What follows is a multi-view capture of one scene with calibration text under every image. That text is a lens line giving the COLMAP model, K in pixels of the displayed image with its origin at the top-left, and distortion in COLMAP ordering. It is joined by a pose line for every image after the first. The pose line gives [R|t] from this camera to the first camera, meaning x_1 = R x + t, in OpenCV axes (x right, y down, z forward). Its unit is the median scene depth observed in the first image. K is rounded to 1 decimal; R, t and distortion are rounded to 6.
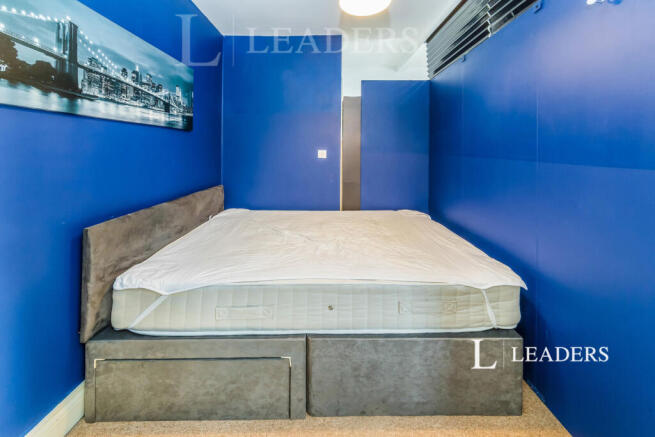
lens RADIAL K [[252.6, 0, 313.8], [0, 252.6, 159.9], [0, 0, 1]] dist [0.000711, 0.000267]
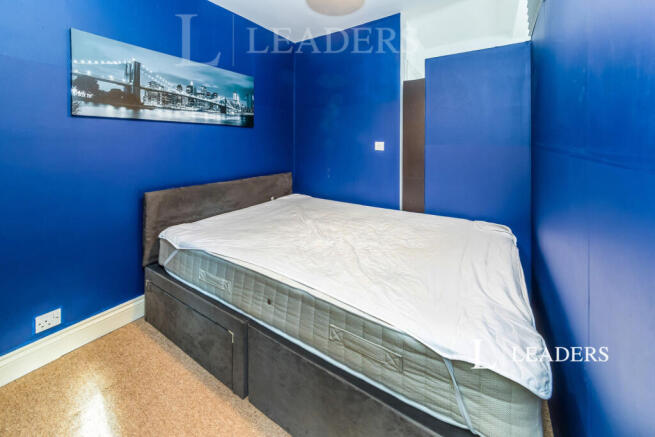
lens RADIAL K [[242.5, 0, 328.1], [0, 242.5, 149.4], [0, 0, 1]] dist [-0.002340, -0.000195]
pose [[0.841153, 0.011042, -0.540684, 0.735973], [-0.018690, 0.999788, -0.008658, -0.000924], [0.540474, 0.017388, 0.841181, 0.316641]]
